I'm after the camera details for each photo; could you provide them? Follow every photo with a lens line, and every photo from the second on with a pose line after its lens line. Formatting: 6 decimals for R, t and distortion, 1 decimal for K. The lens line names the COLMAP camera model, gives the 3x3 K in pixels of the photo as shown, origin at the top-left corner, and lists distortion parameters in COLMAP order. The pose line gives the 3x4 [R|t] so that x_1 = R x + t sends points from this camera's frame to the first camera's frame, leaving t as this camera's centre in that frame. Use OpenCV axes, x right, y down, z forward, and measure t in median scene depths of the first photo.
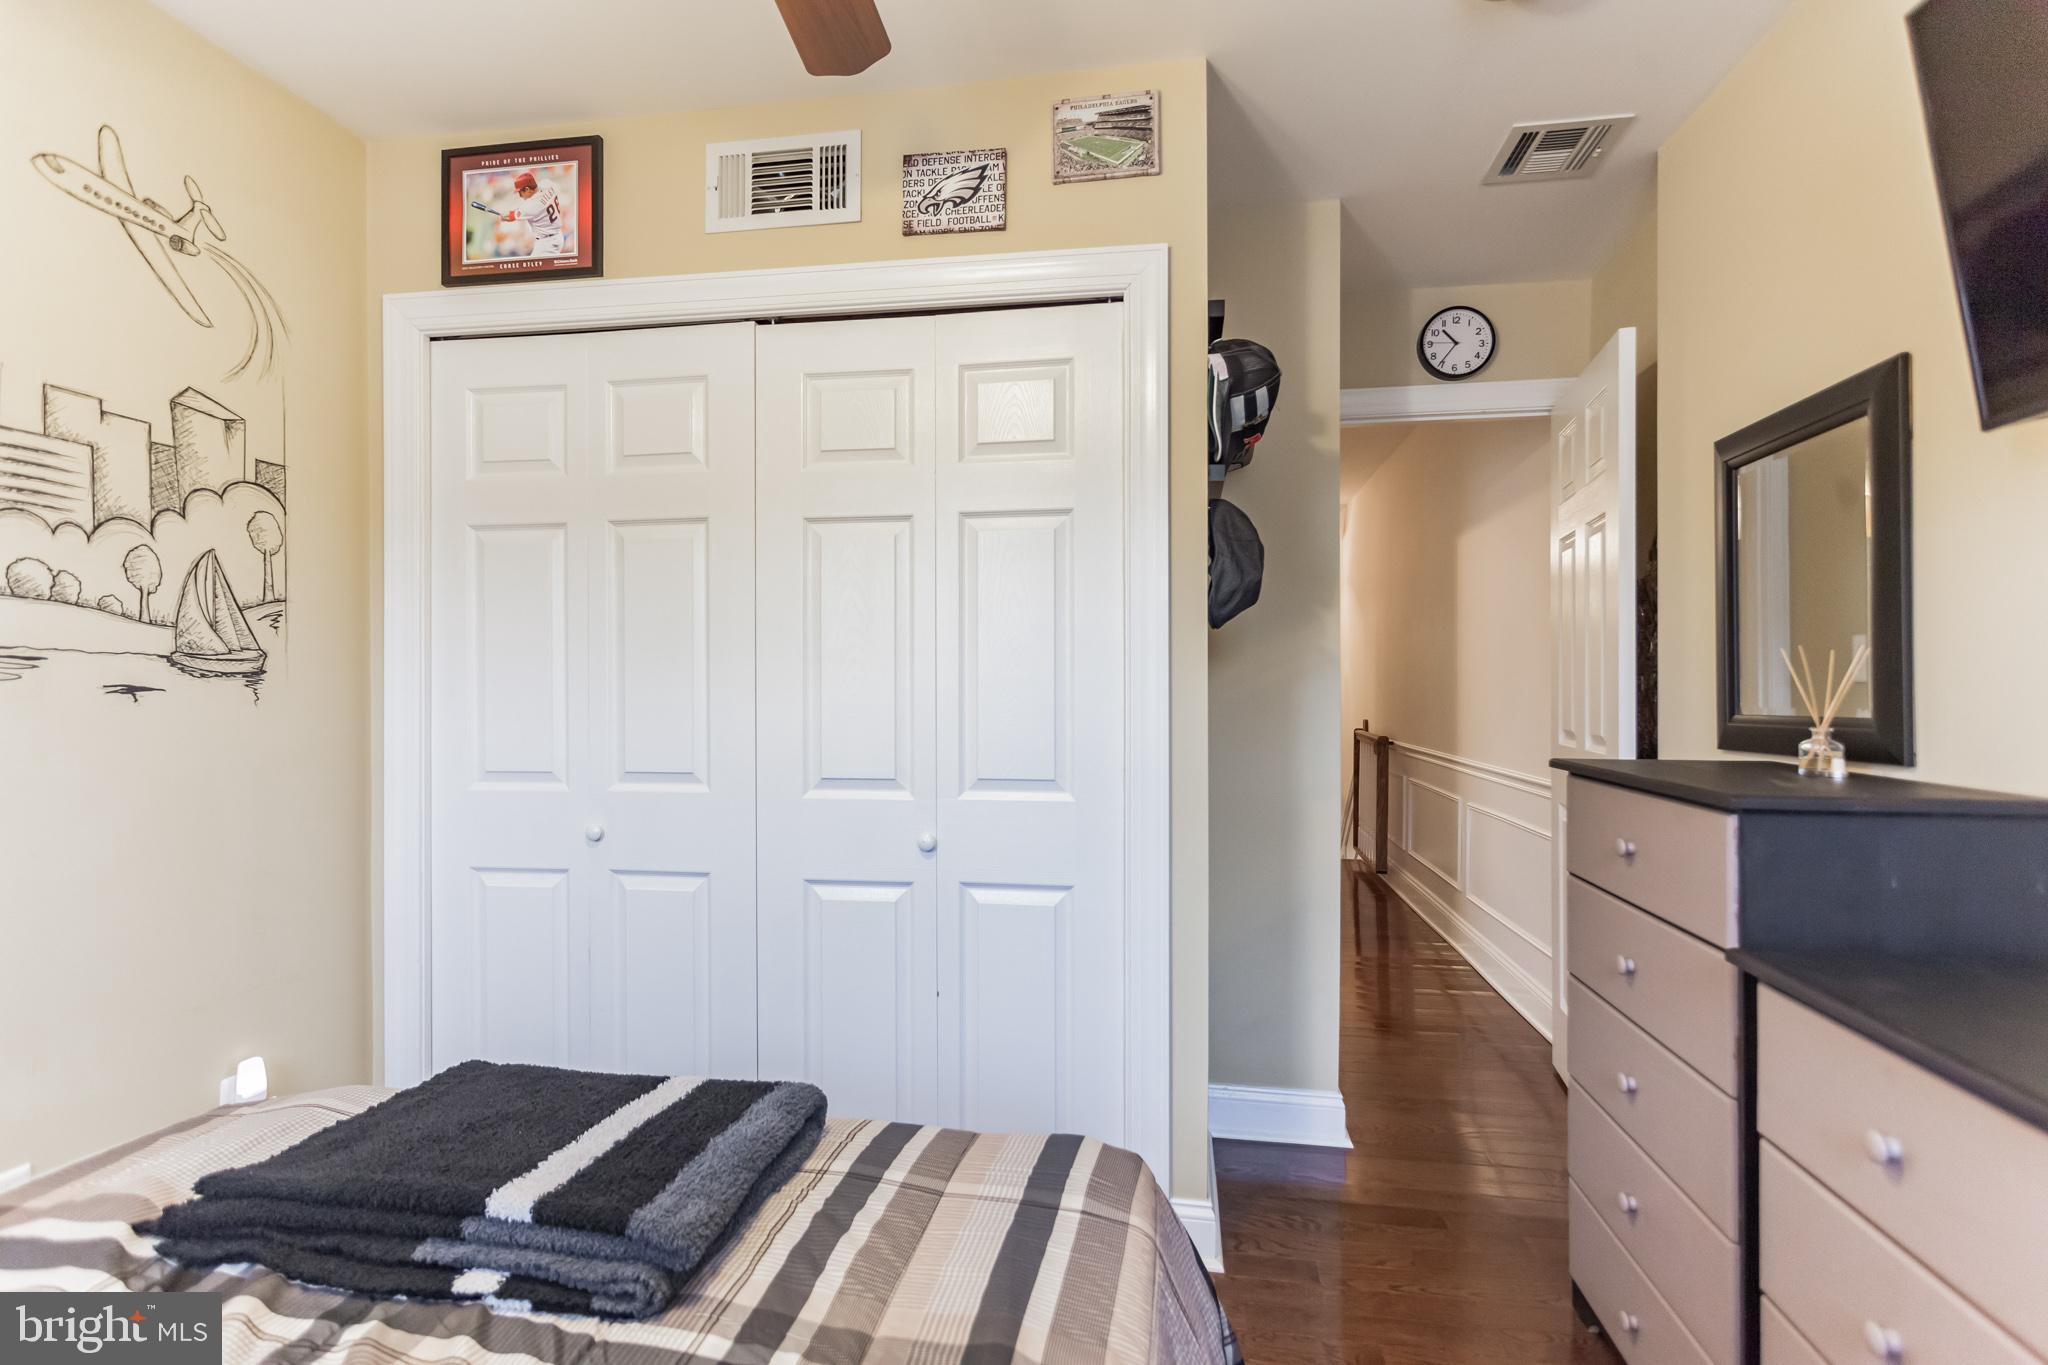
lens RADIAL K [[984.5, 0, 1032.7], [0, 984.5, 689.5], [0, 0, 1]] dist [-0.000733, 0.006692]
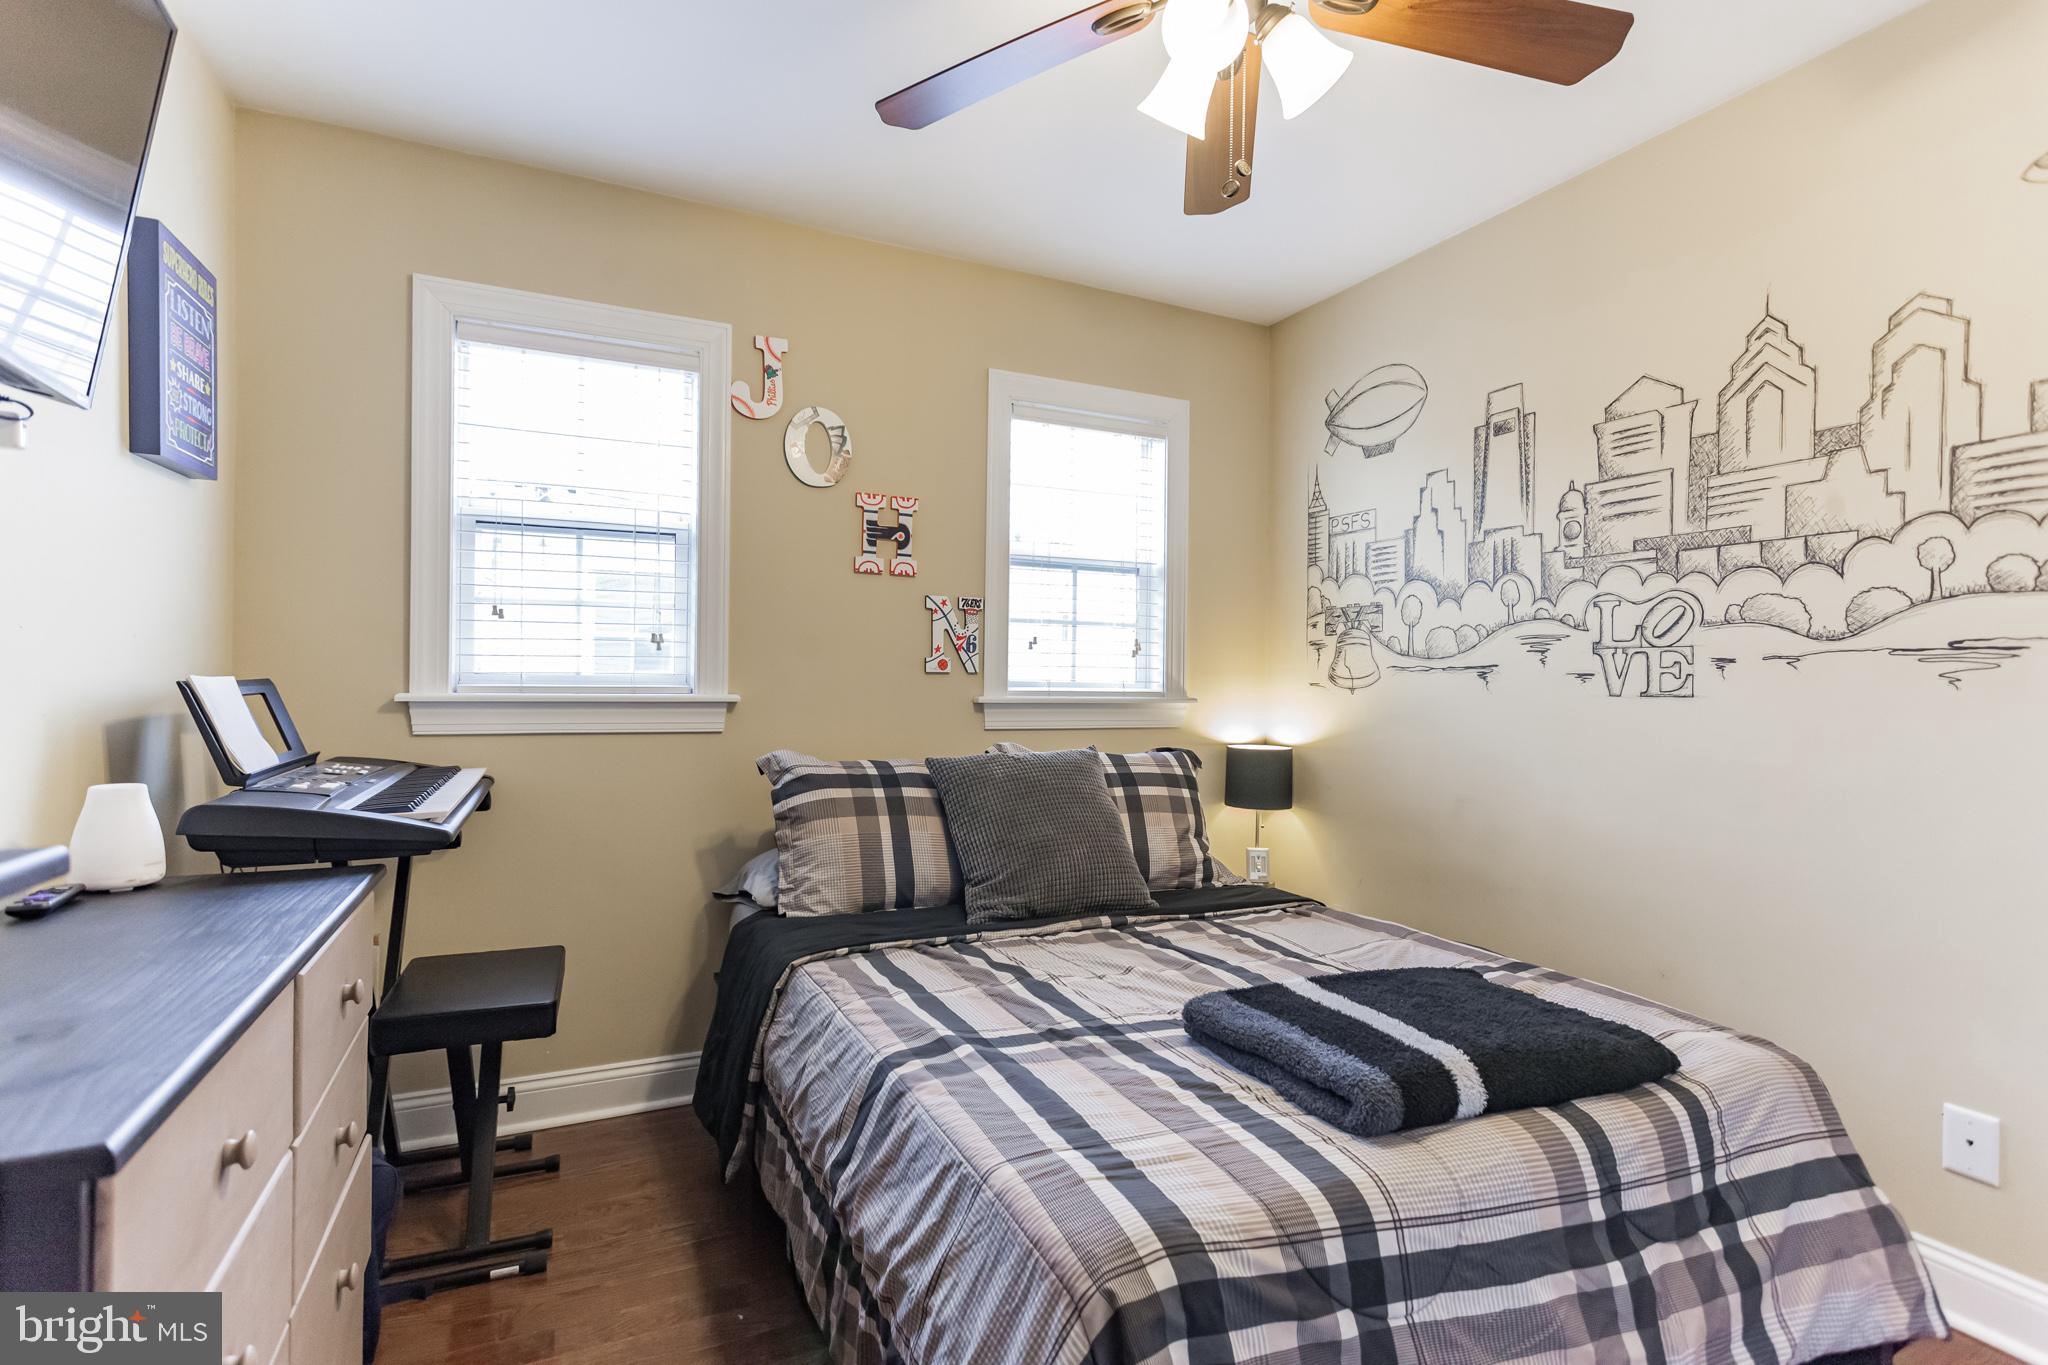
lens RADIAL K [[984.5, 0, 1016.7], [0, 984.5, 689.2], [0, 0, 1]] dist [-0.000733, 0.006692]
pose [[-0.824159, -0.010318, -0.566264, 0.595342], [-0.011419, 0.999934, -0.001601, 0.033438], [0.566243, 0.005147, -0.824222, 1.609234]]
